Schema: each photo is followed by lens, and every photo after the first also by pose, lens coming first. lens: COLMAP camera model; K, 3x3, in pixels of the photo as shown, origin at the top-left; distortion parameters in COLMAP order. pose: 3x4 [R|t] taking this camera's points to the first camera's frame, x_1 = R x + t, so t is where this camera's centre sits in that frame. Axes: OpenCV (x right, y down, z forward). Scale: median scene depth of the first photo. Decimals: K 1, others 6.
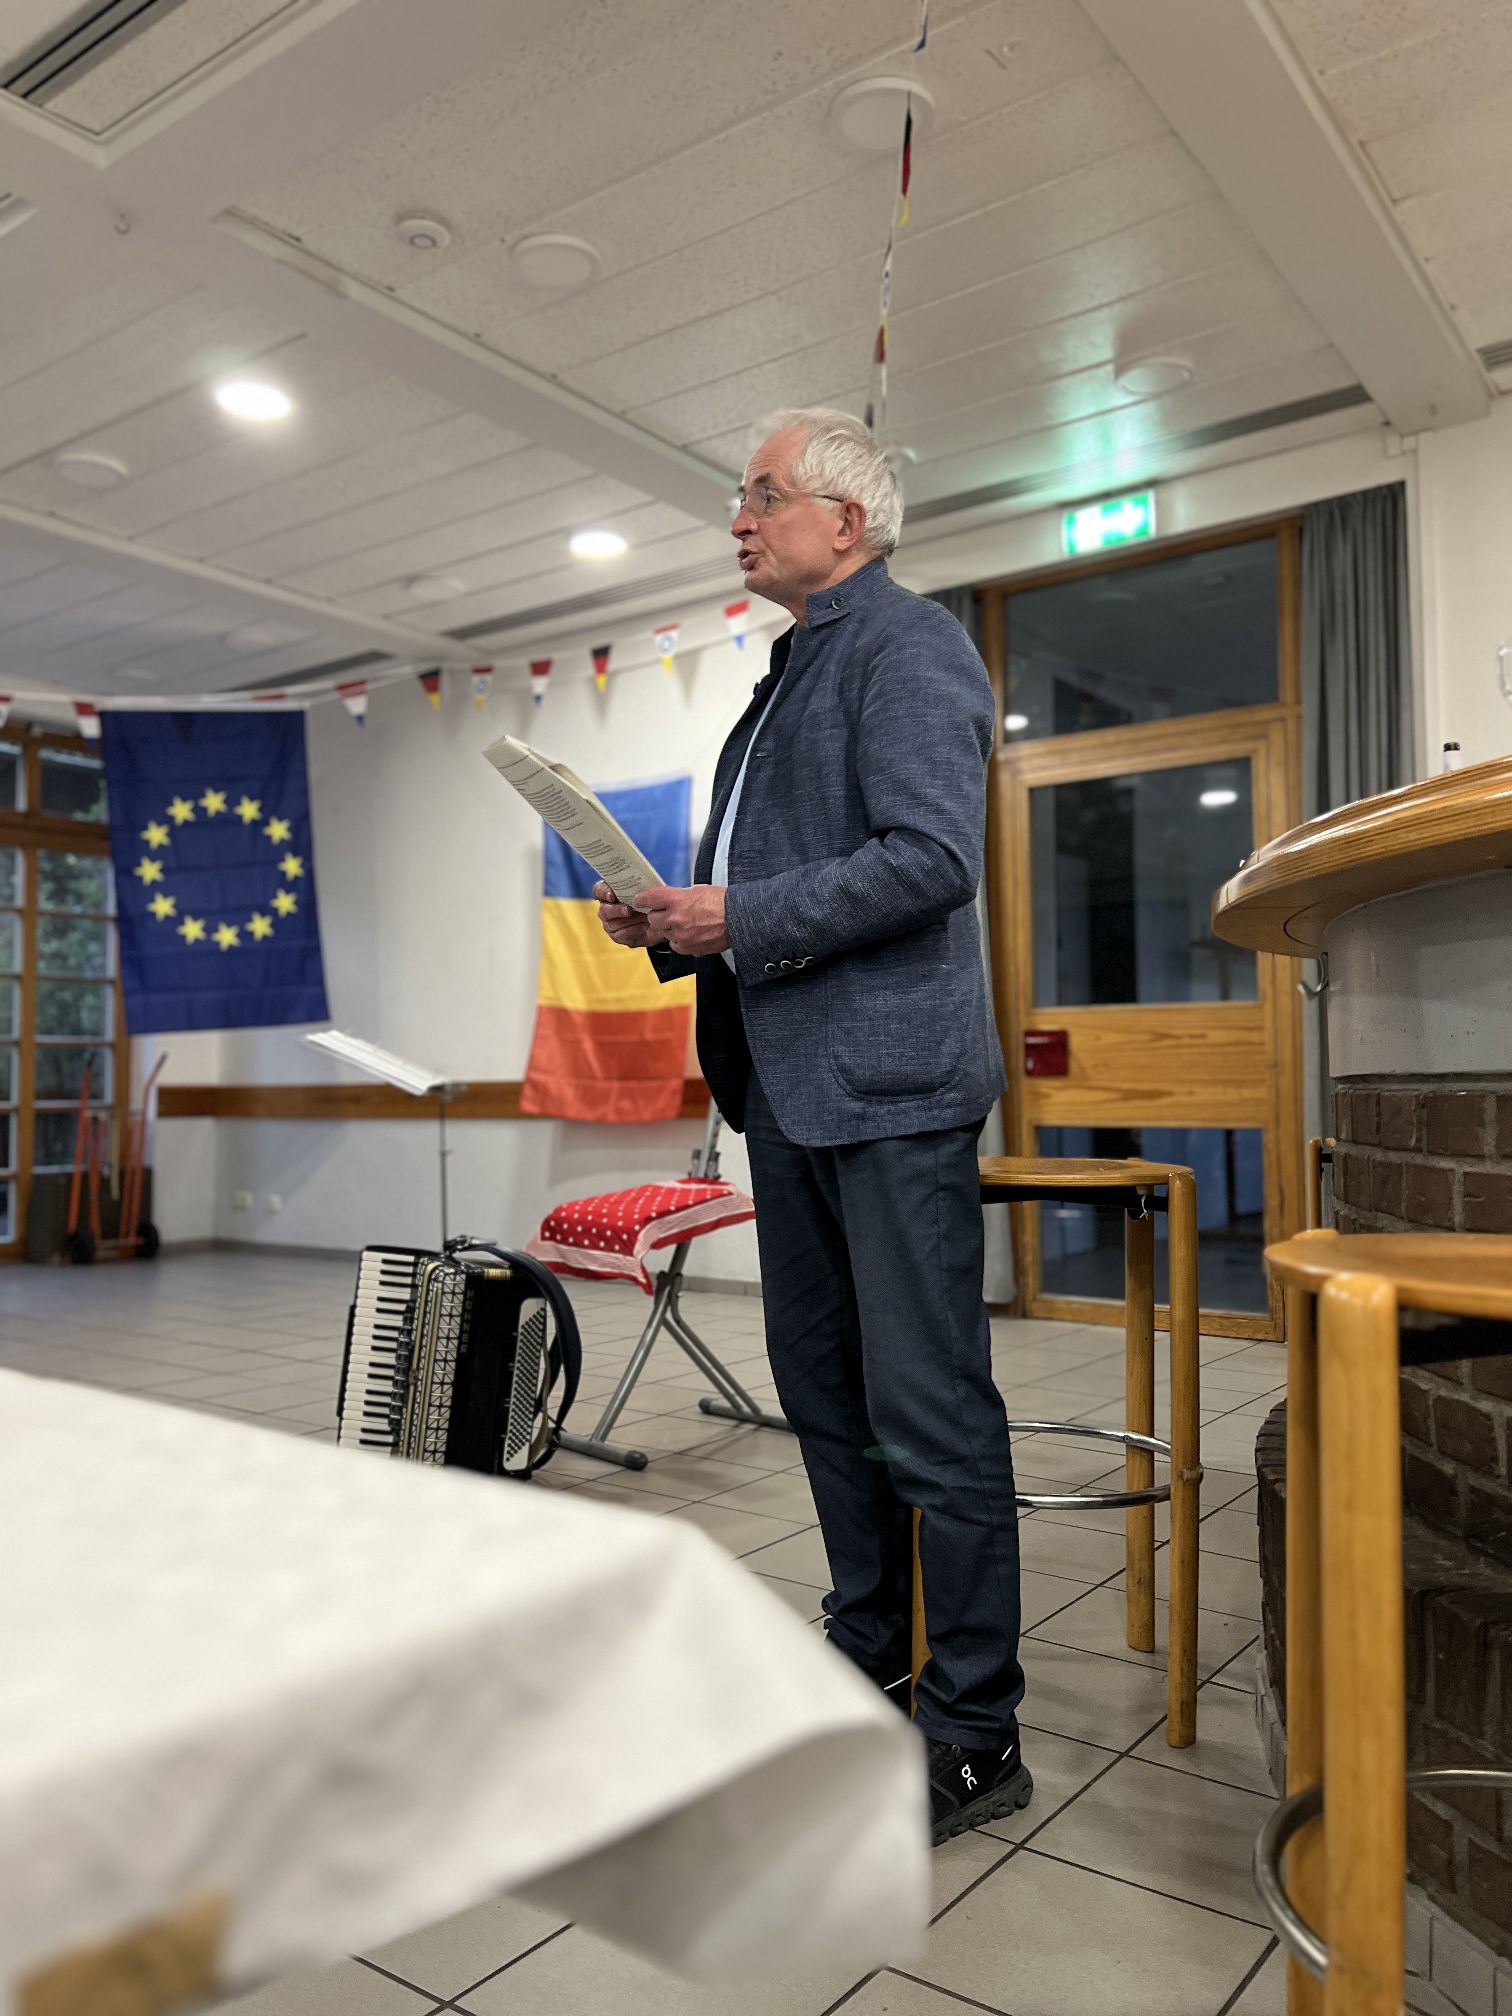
lens RADIAL K [[1559.7, 0, 751.2], [0, 1559.7, 1009.6], [0, 0, 1]] dist [0.060693, -0.033905]
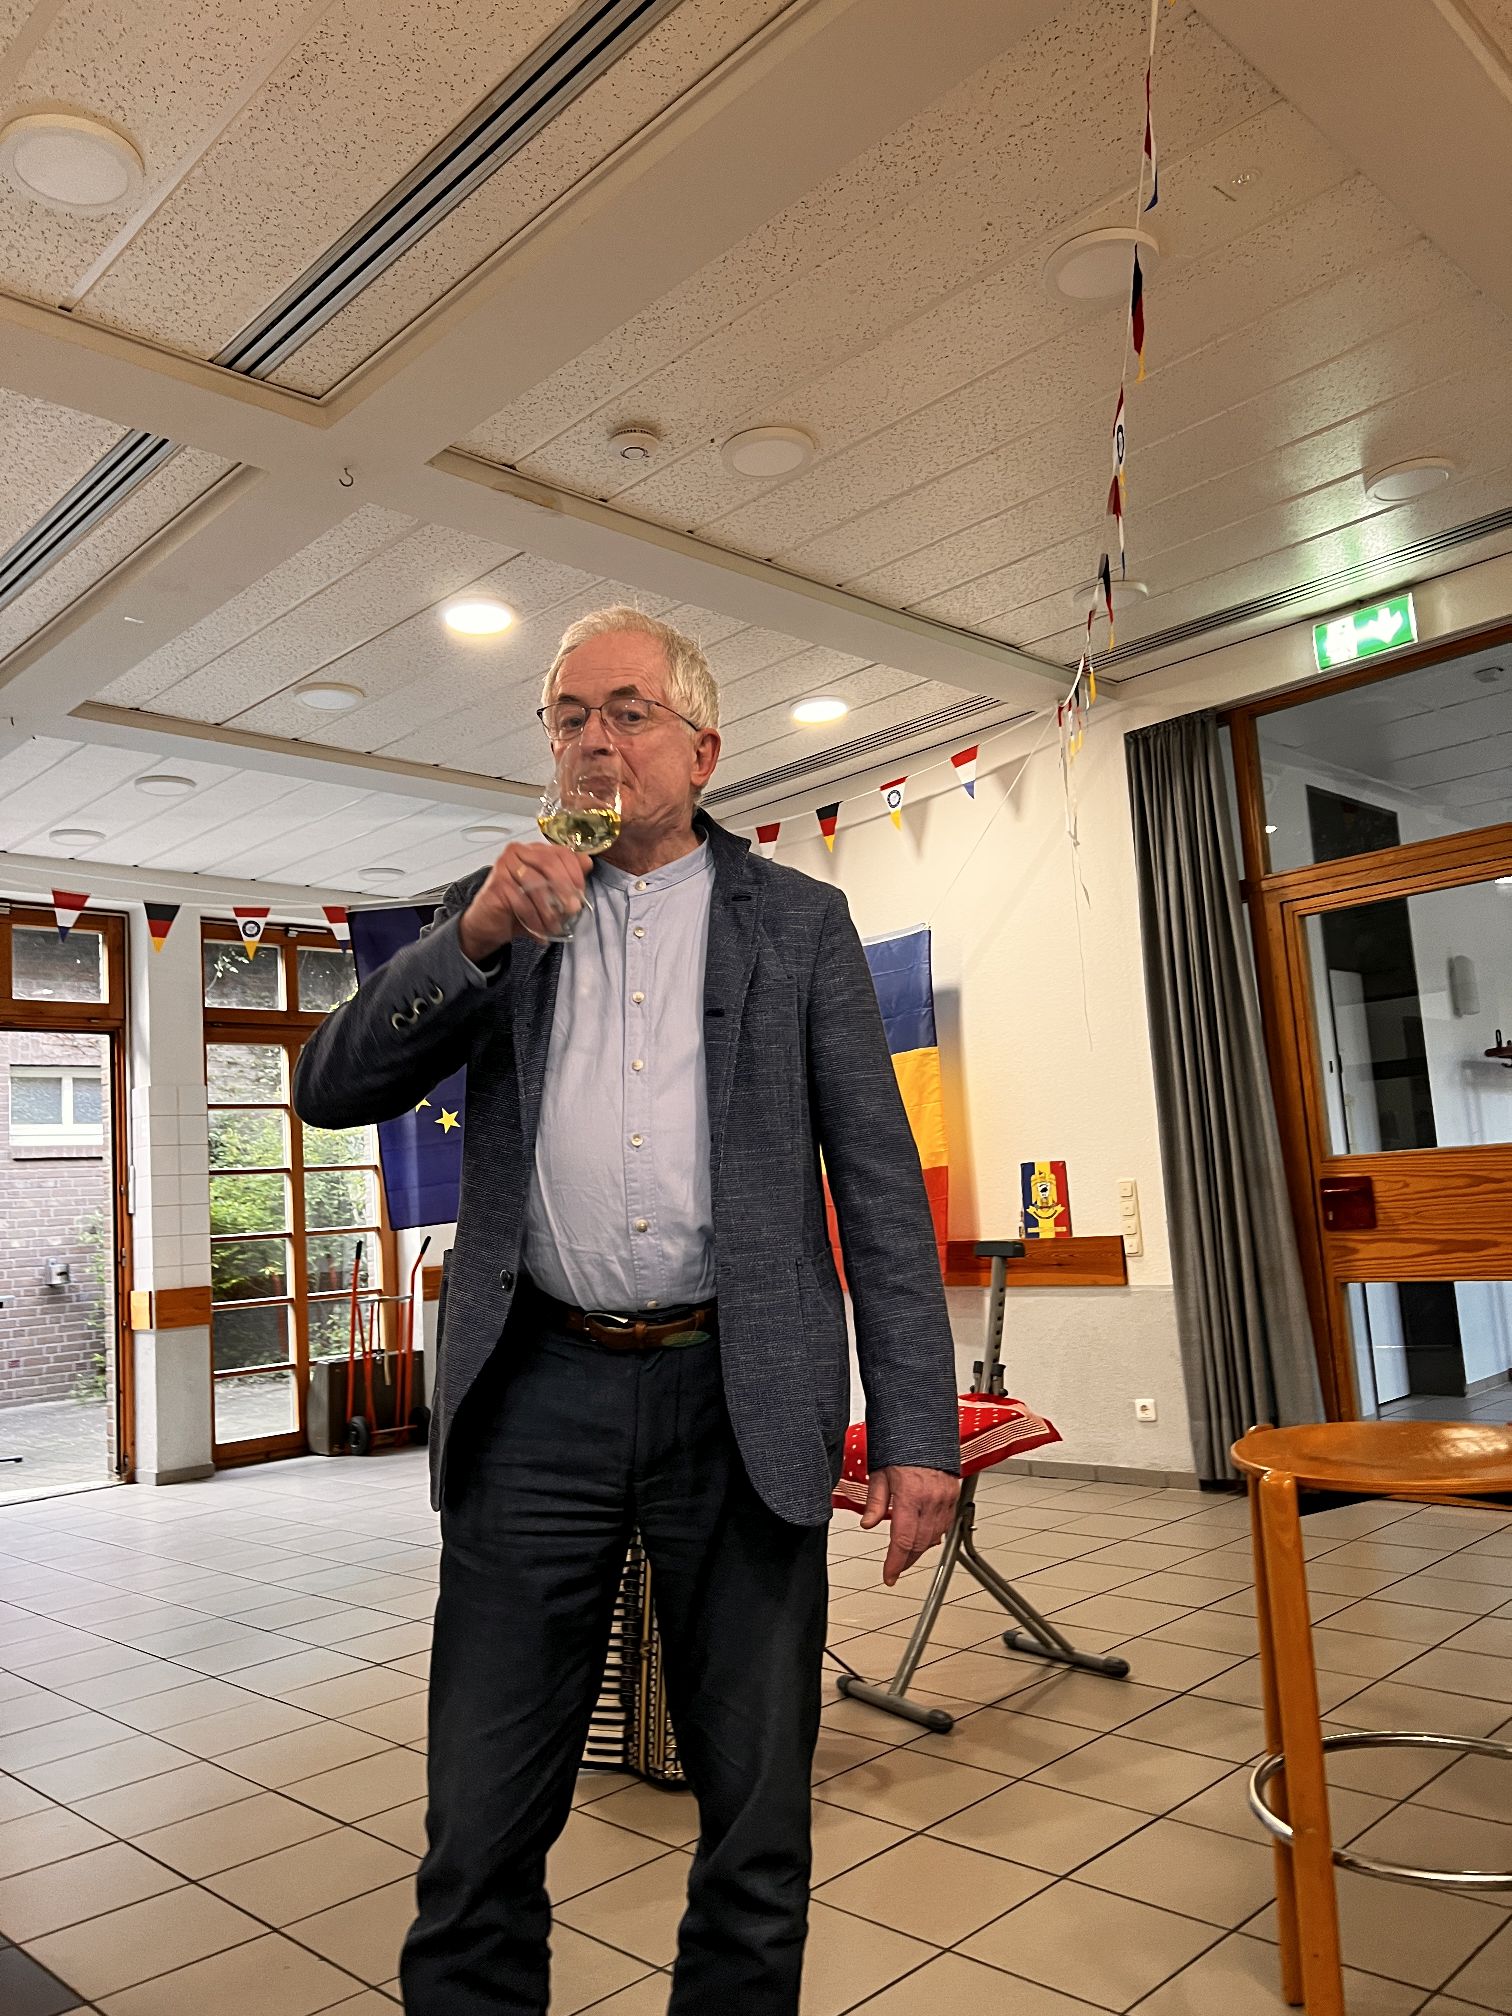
lens RADIAL K [[1559.7, 0, 766.6], [0, 1559.7, 1019.7], [0, 0, 1]] dist [0.060693, -0.033905]
pose [[0.987402, -0.075197, -0.139221, -0.011024], [0.065665, 0.995252, -0.071847, -0.041484], [0.143963, 0.061800, 0.987652, 0.044780]]
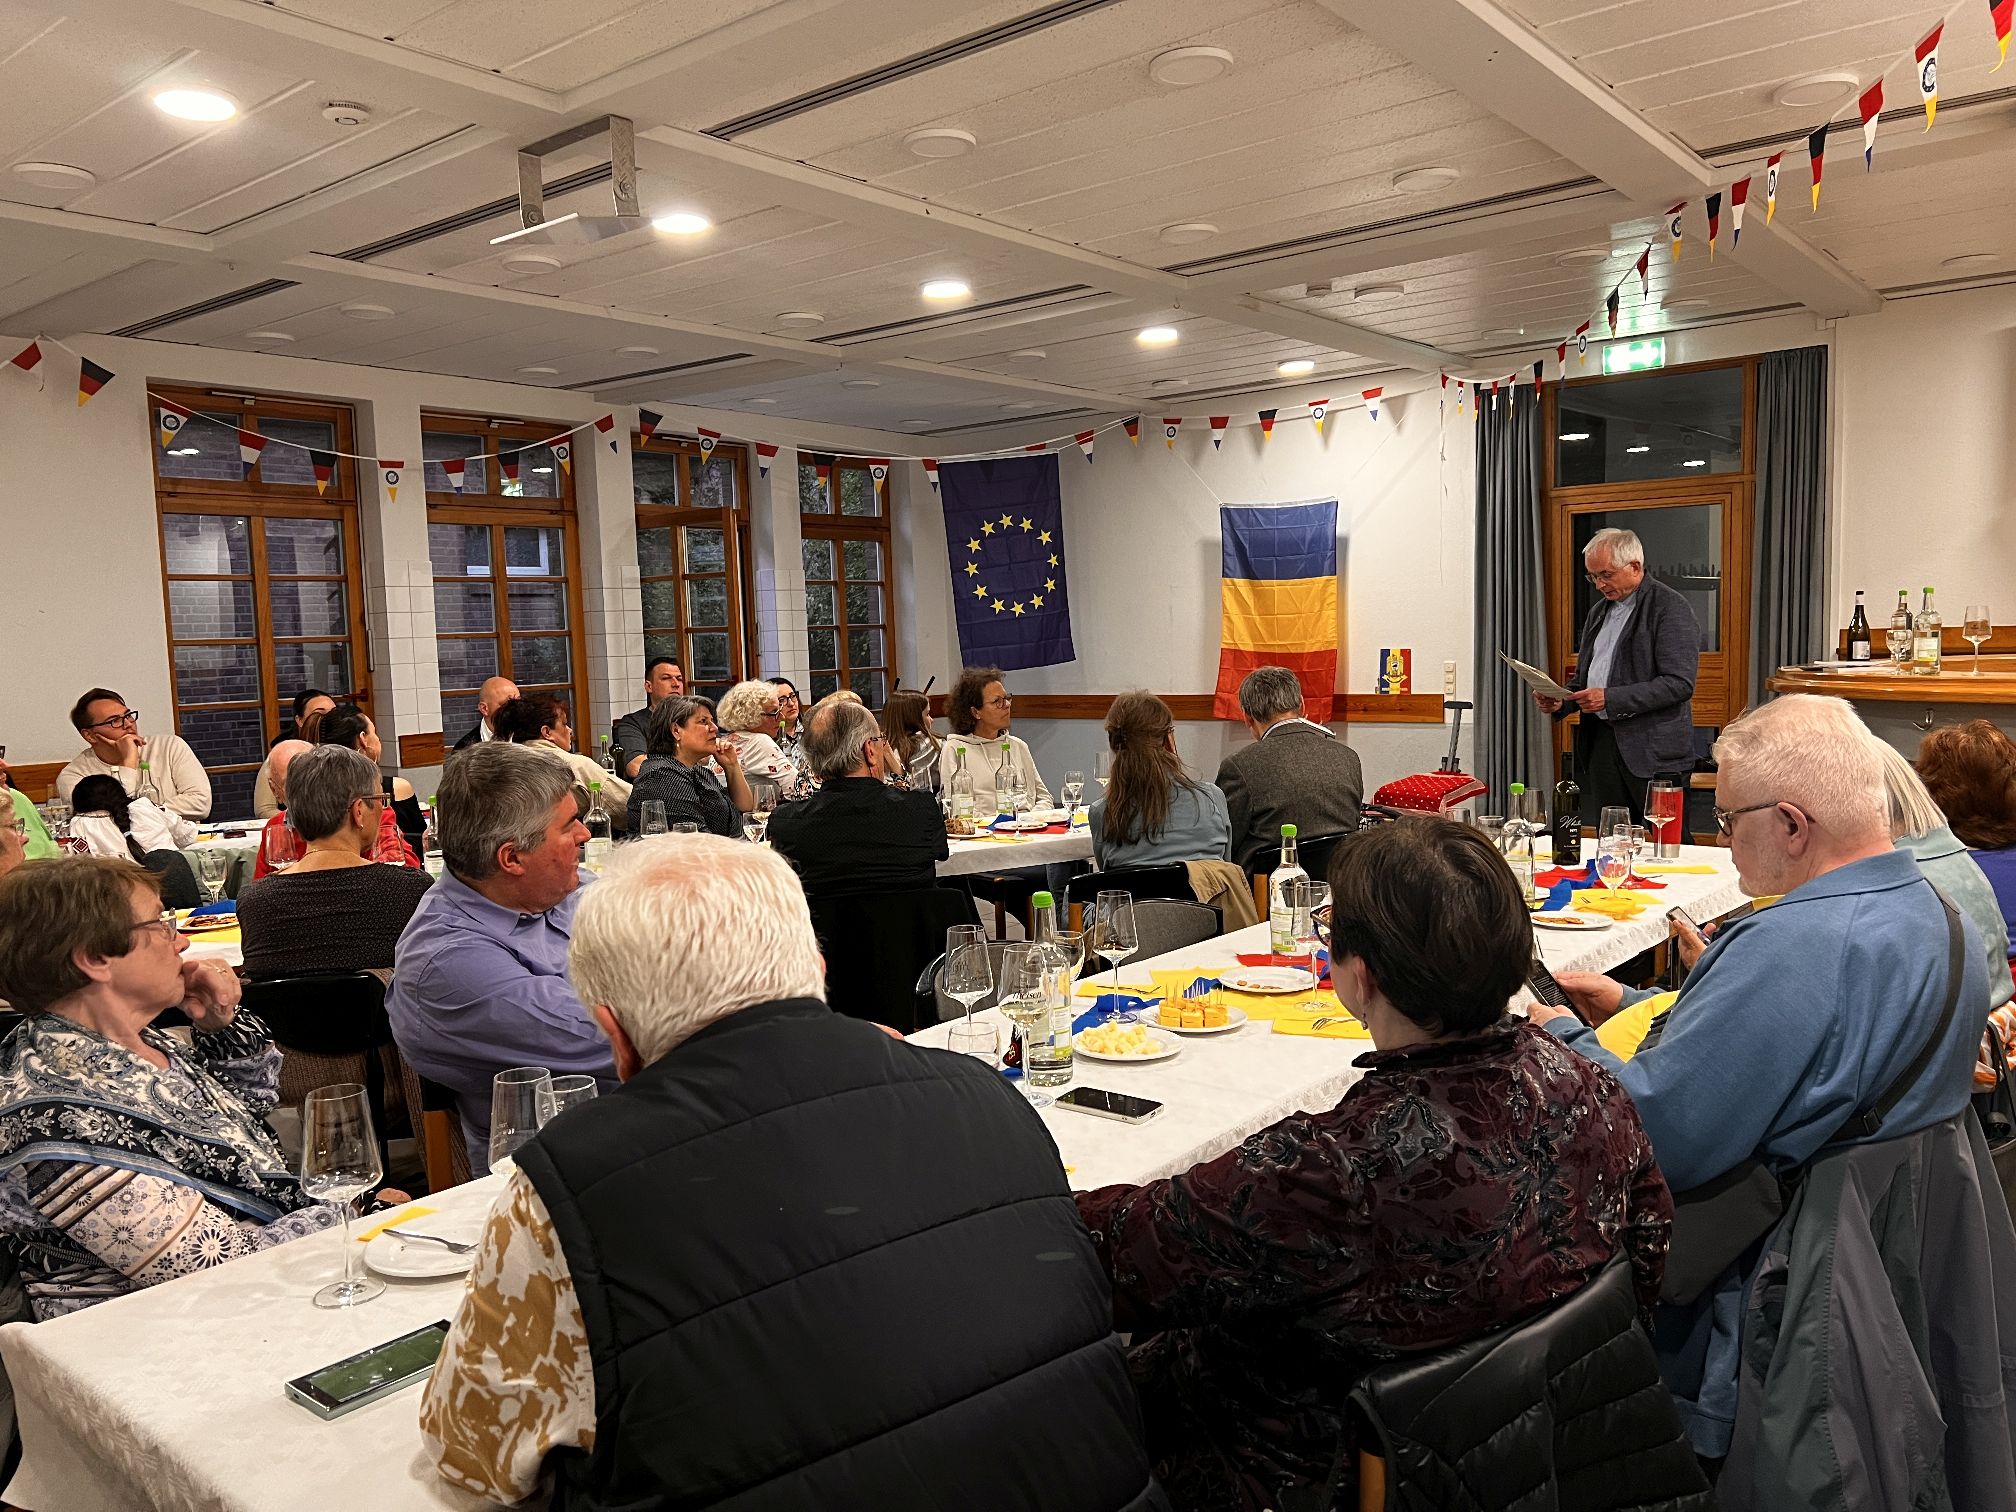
lens RADIAL K [[1559.7, 0, 1008.1], [0, 1559.7, 777.9], [0, 0, 1]] dist [0.060693, -0.033905]
pose [[0.998606, -0.020405, -0.048689, -0.380304], [0.027145, 0.989486, 0.142057, -0.140546], [0.045279, -0.143181, 0.988660, -0.765590]]
